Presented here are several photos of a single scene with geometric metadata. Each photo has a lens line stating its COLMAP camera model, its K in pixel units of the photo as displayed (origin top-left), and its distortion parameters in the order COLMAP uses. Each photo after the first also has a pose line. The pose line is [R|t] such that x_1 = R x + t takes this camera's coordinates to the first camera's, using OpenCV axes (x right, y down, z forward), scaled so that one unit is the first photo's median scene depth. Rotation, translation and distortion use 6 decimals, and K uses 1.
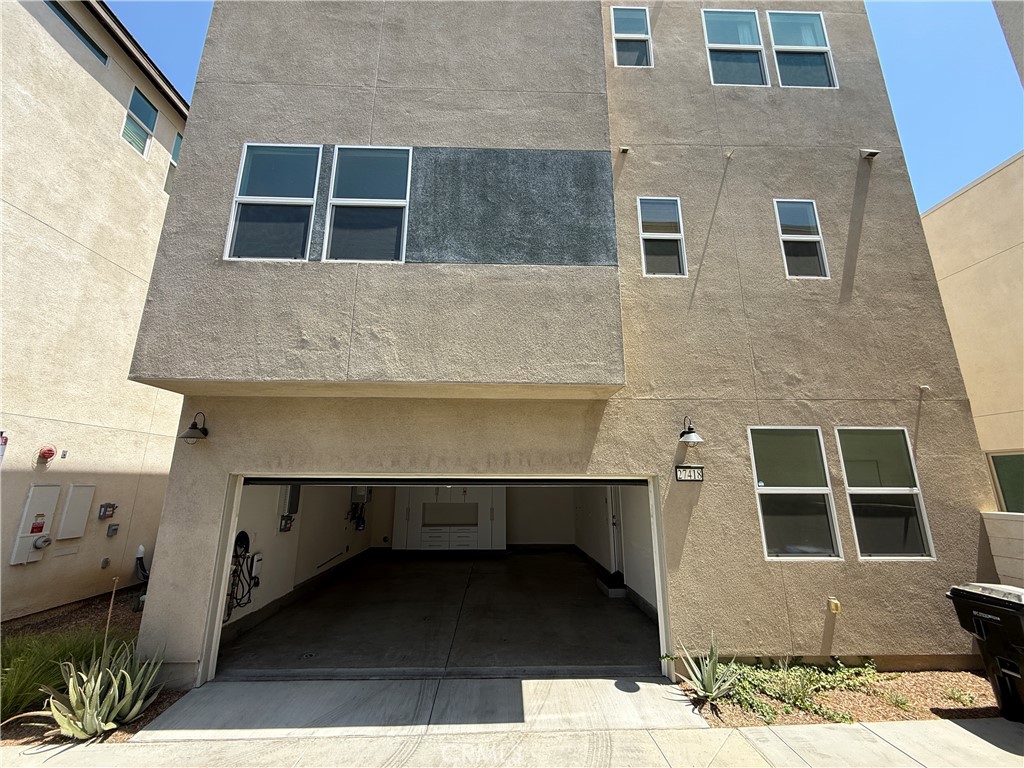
lens RADIAL K [[410.3, 0, 510.5], [0, 410.3, 384.3], [0, 0, 1]] dist [0.001228, -0.000027]
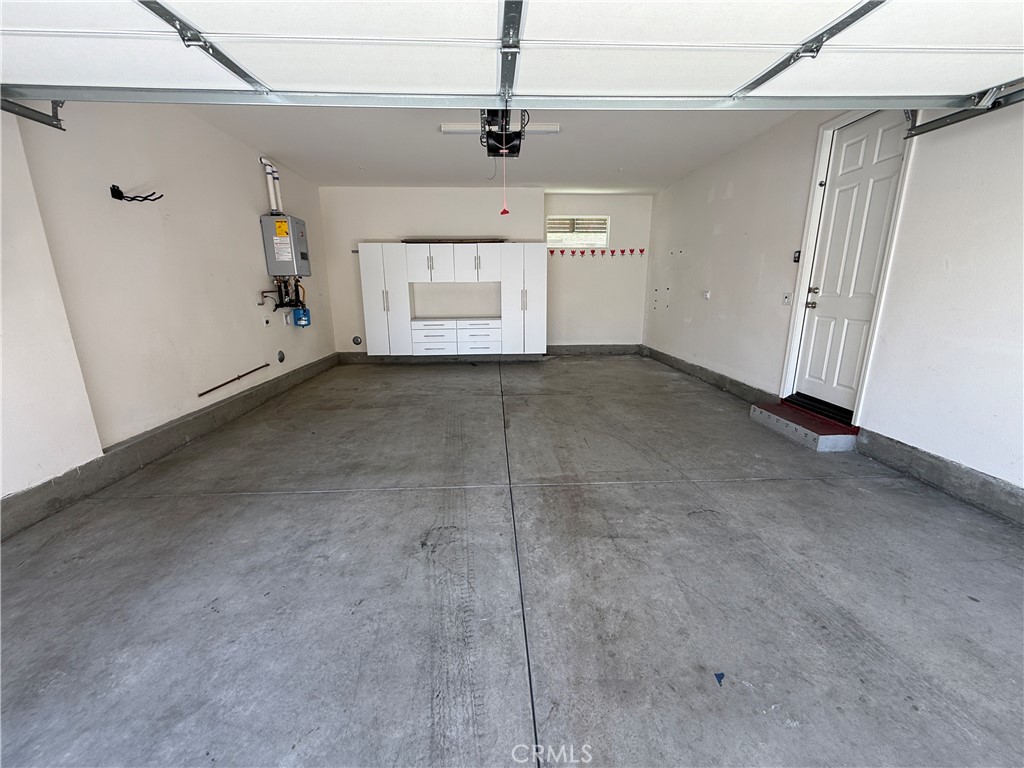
lens RADIAL K [[410.3, 0, 510.5], [0, 410.3, 384.3], [0, 0, 1]] dist [0.001228, -0.000027]
pose [[0.999885, -0.011150, 0.010274, -0.180194], [0.005309, 0.892205, 0.451600, 0.378034], [-0.014202, -0.451494, 0.892161, 0.988545]]
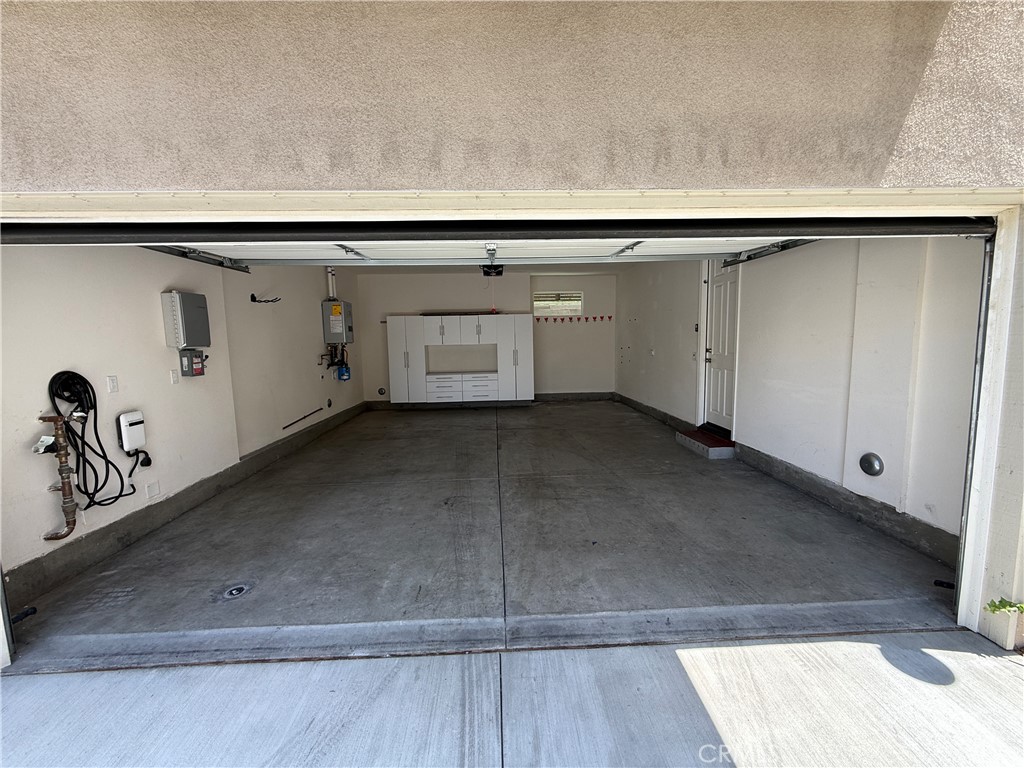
lens RADIAL K [[410.3, 0, 510.5], [0, 410.3, 384.3], [0, 0, 1]] dist [0.001228, -0.000027]
pose [[0.999726, -0.022548, 0.006269, -0.149200], [0.019180, 0.942864, 0.332625, 0.264645], [-0.013411, -0.332413, 0.943038, 0.632553]]
